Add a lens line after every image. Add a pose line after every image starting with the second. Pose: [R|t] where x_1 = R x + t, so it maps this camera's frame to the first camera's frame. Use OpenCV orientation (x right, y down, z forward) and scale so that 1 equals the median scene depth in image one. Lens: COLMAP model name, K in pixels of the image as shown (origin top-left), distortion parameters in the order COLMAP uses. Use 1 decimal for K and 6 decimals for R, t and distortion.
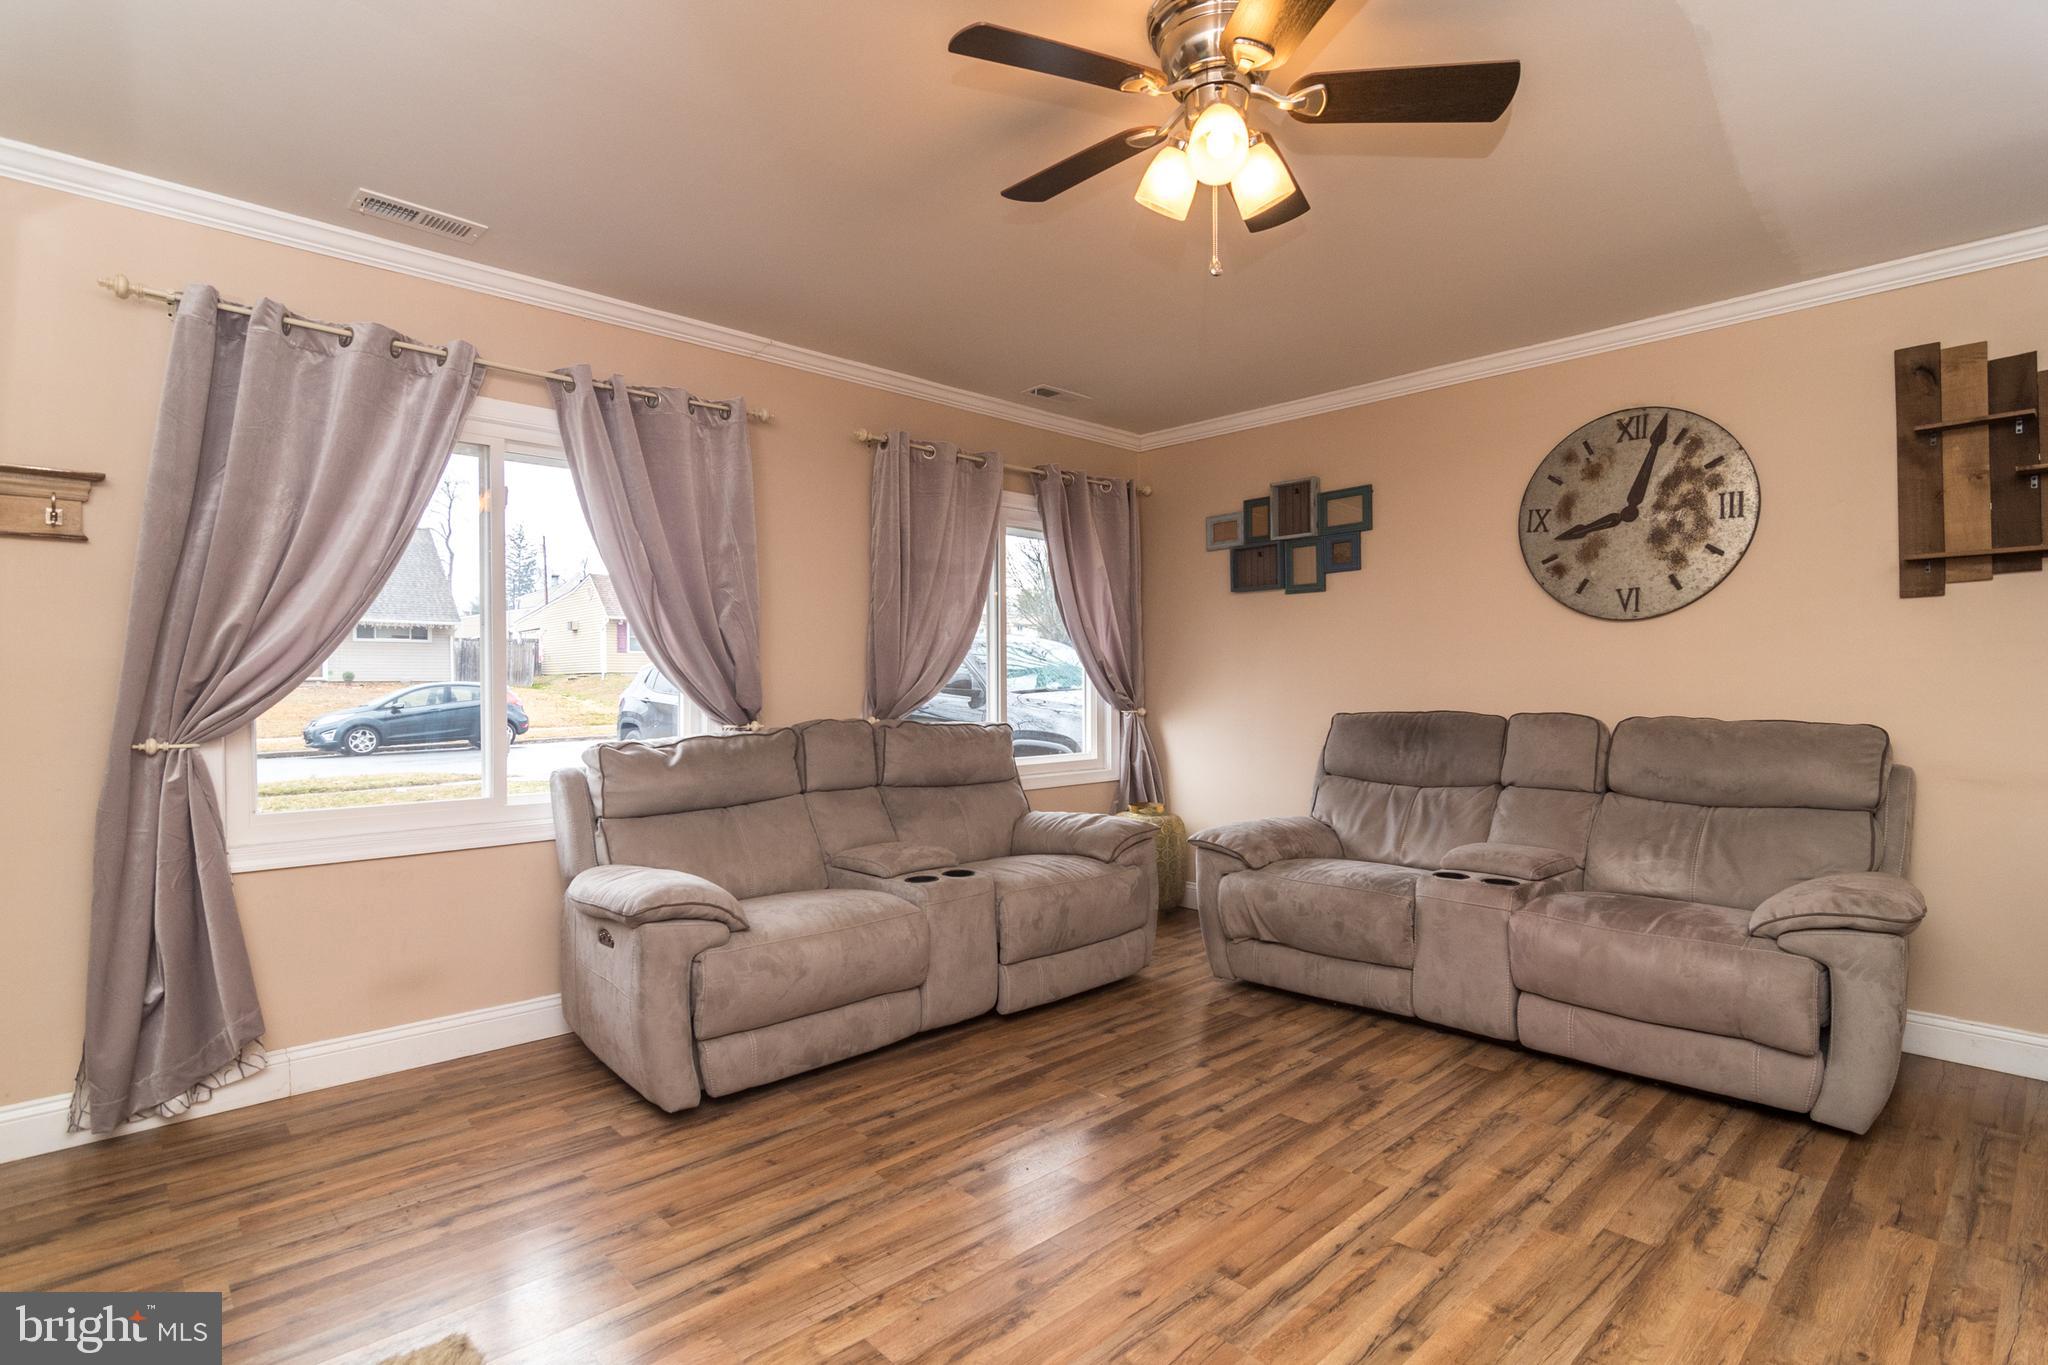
lens RADIAL K [[1019.9, 0, 994.3], [0, 1019.9, 693.2], [0, 0, 1]] dist [-0.002085, 0.001882]
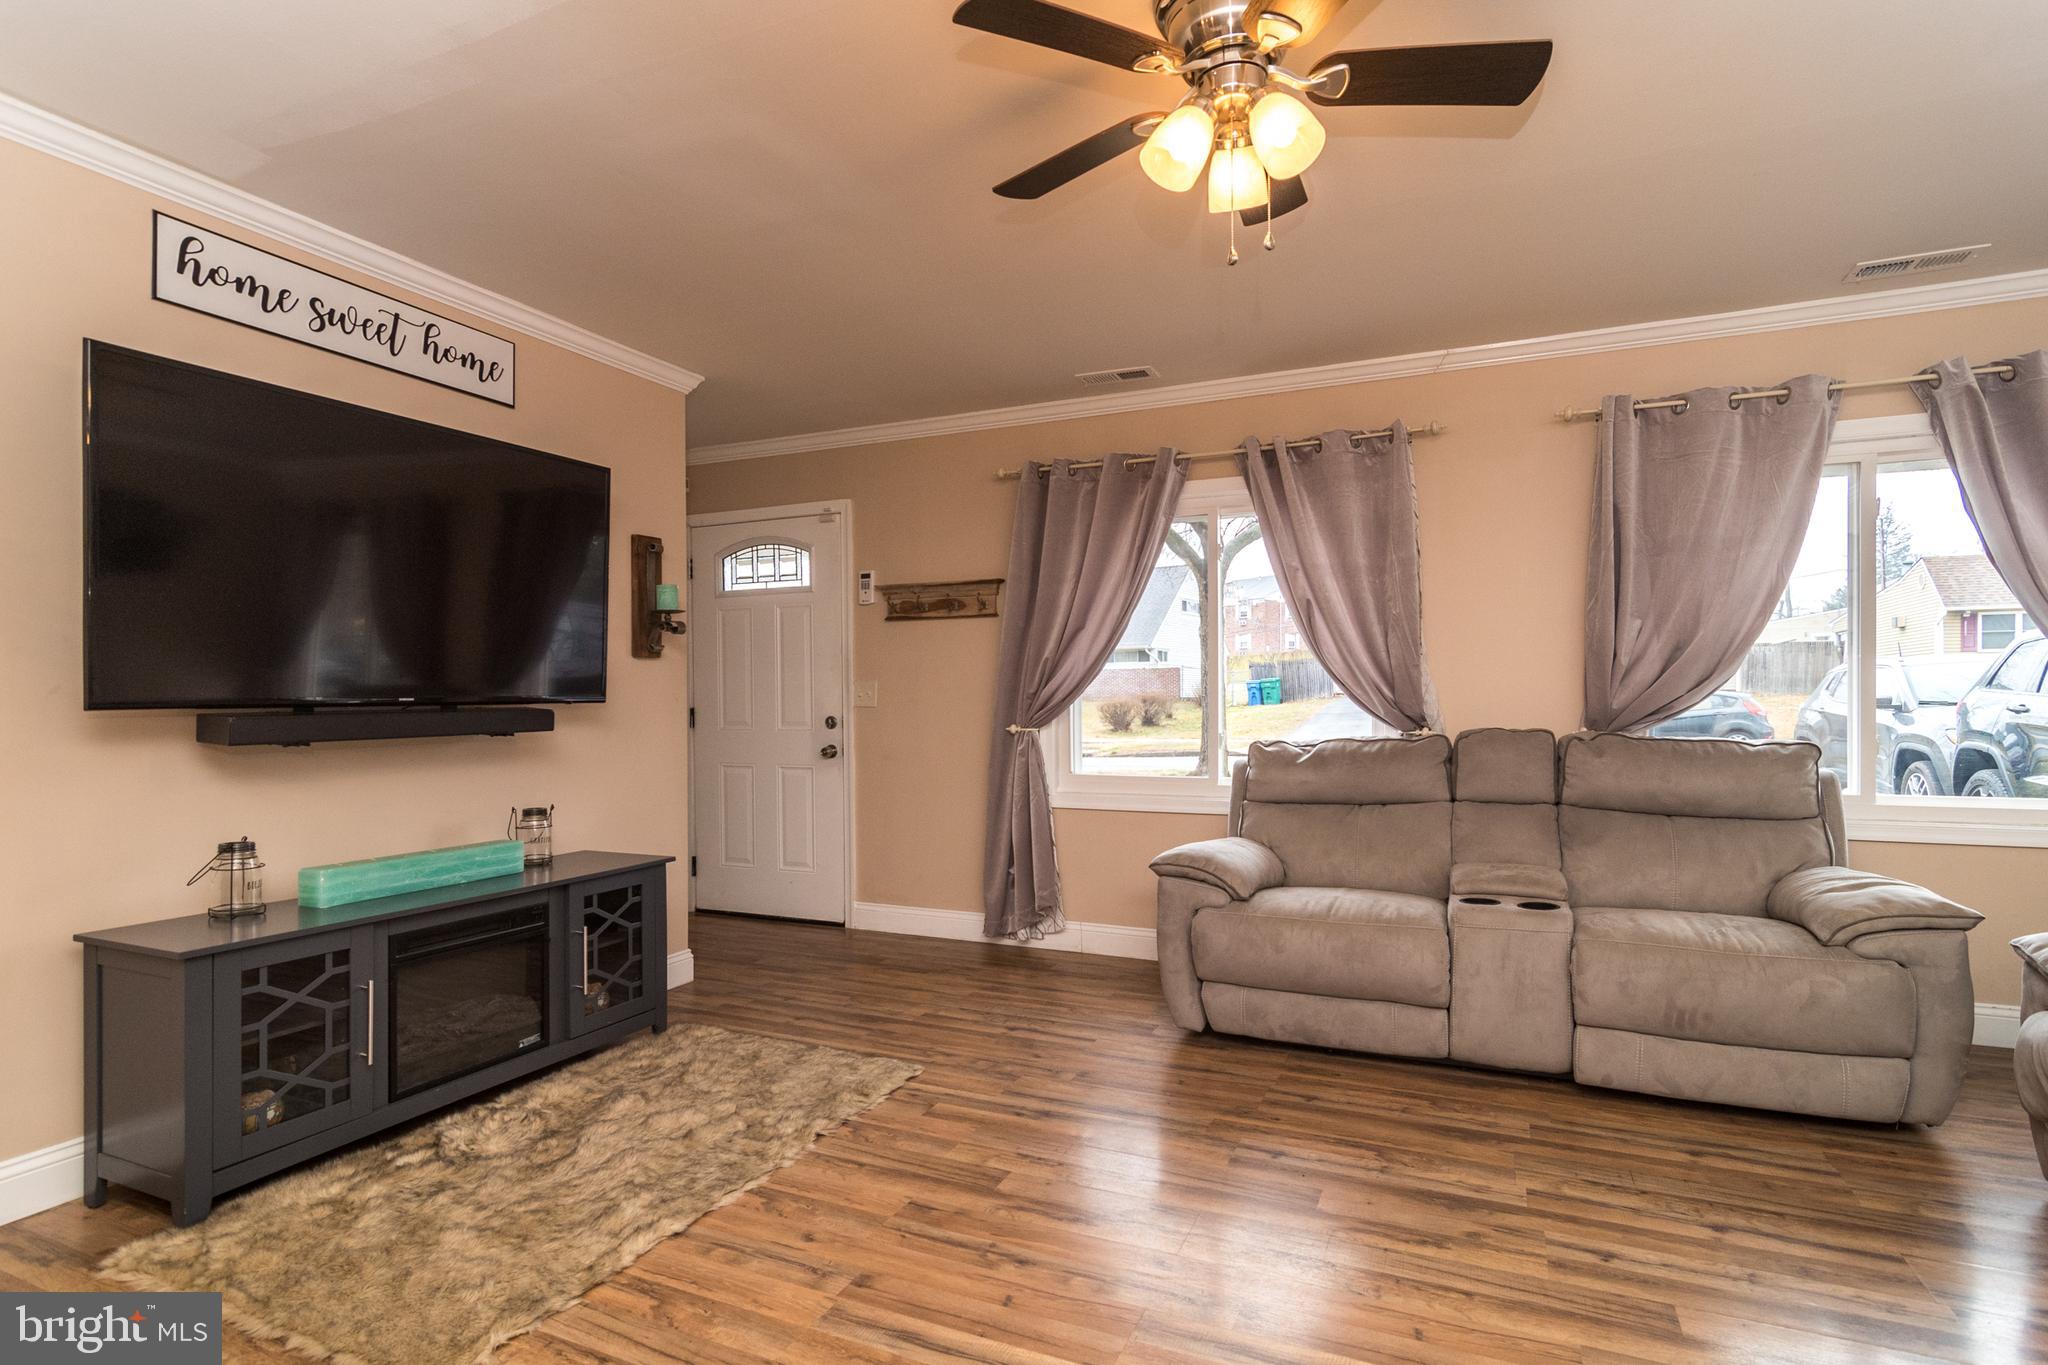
lens RADIAL K [[1019.9, 0, 1044.0], [0, 1019.9, 699.4], [0, 0, 1]] dist [-0.002085, 0.001882]
pose [[0.386422, 0.000935, -0.922321, 0.615026], [-0.004266, 0.999991, -0.000774, 0.001709], [0.922312, 0.004234, 0.386423, 0.271901]]
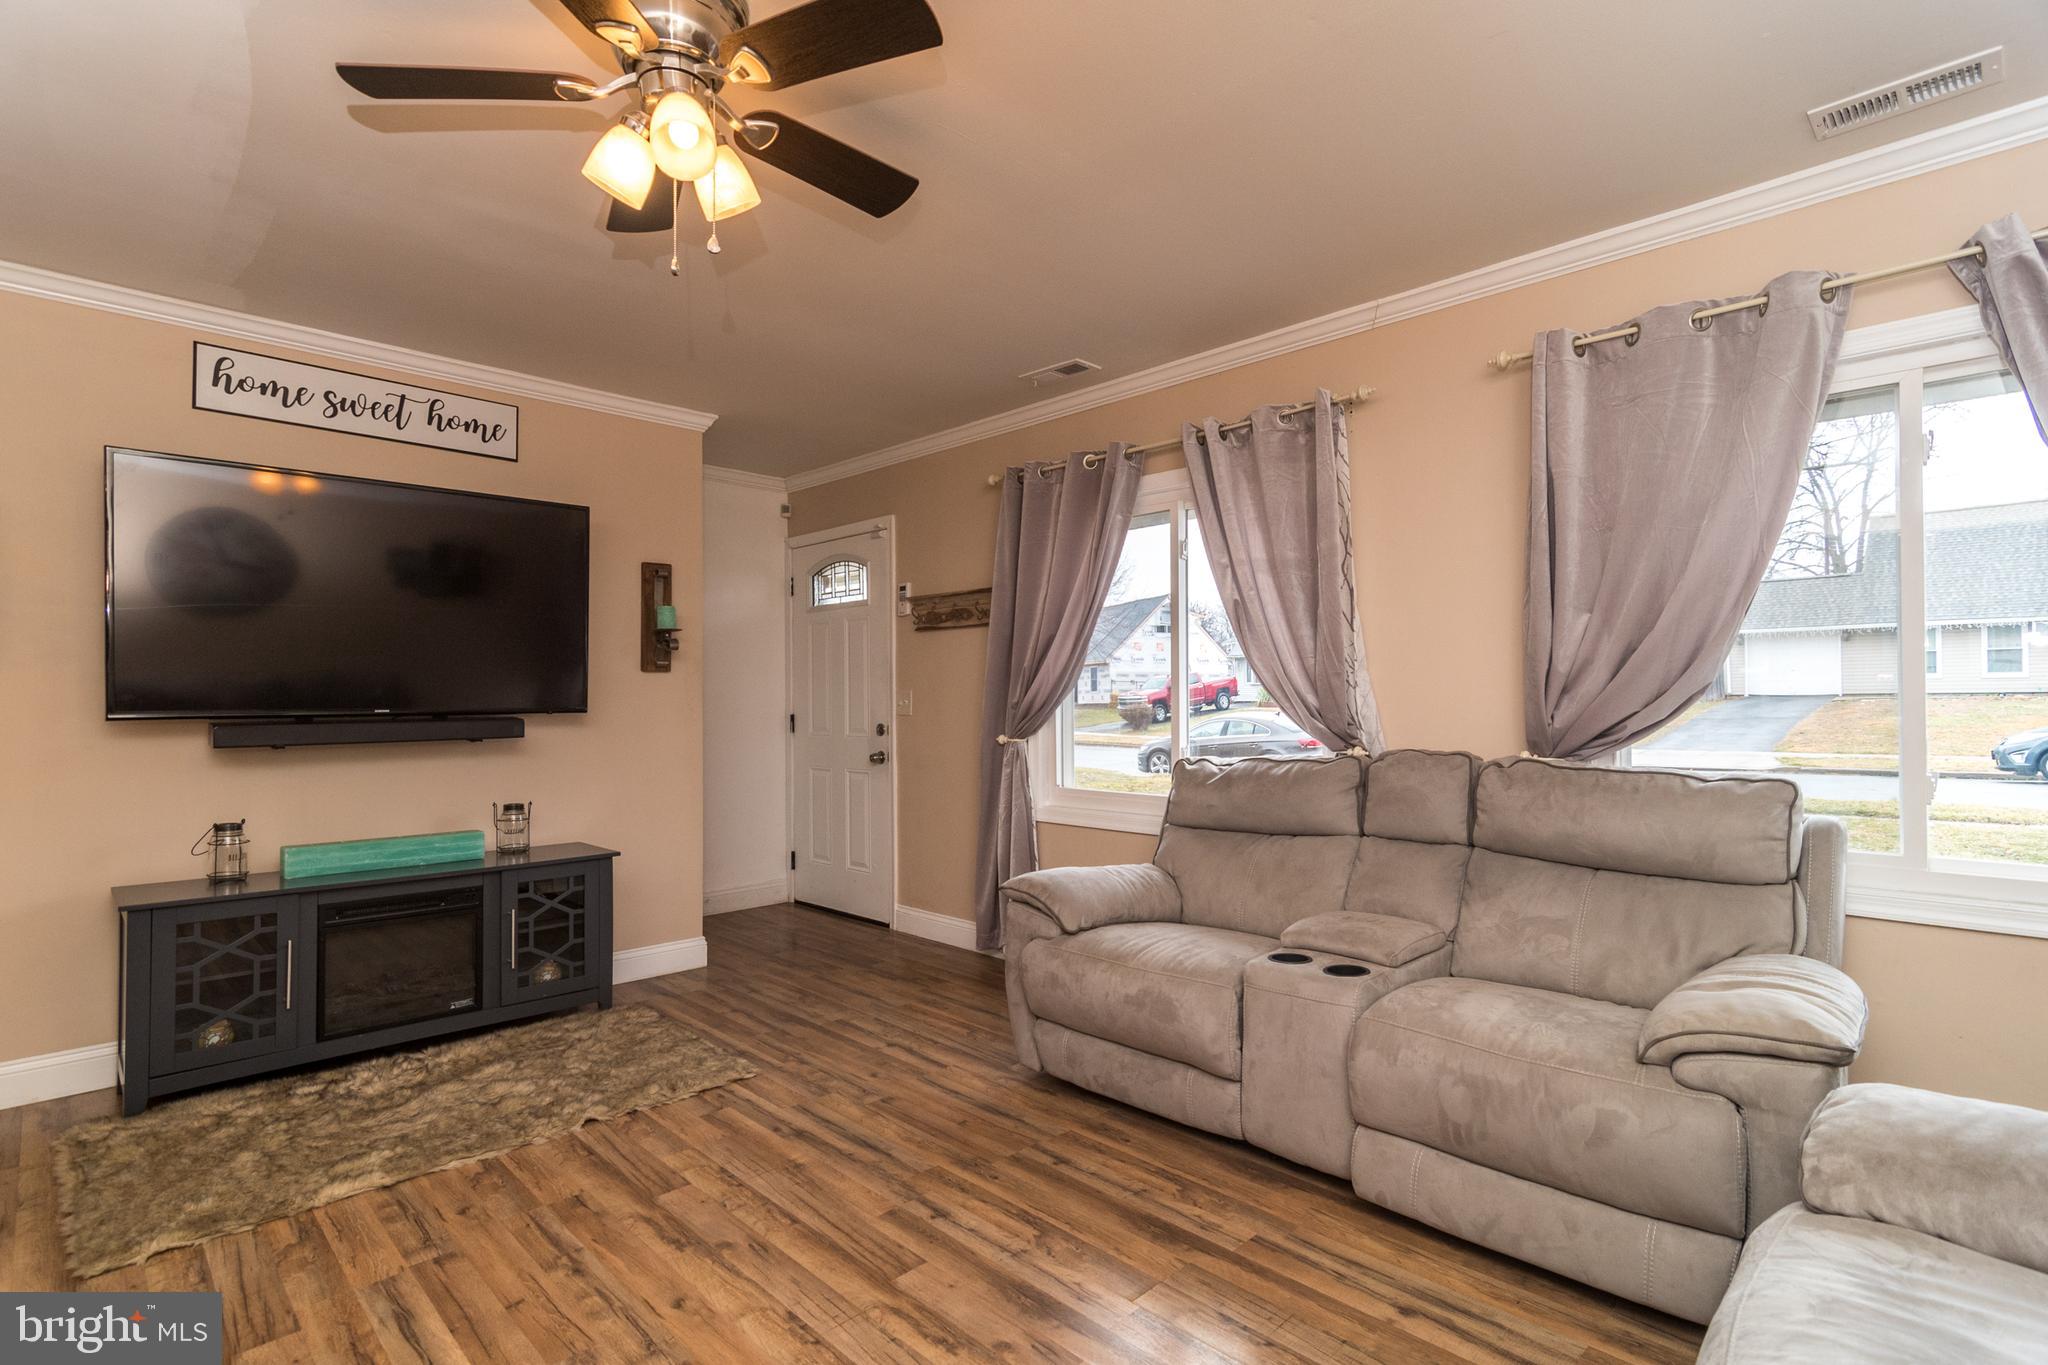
lens RADIAL K [[1019.9, 0, 1059.2], [0, 1019.9, 687.4], [0, 0, 1]] dist [-0.002085, 0.001882]
pose [[0.031852, -0.010032, -0.999442, 0.684347], [-0.004873, 0.999936, -0.010192, -0.014355], [0.999481, 0.005195, 0.031802, 0.779817]]
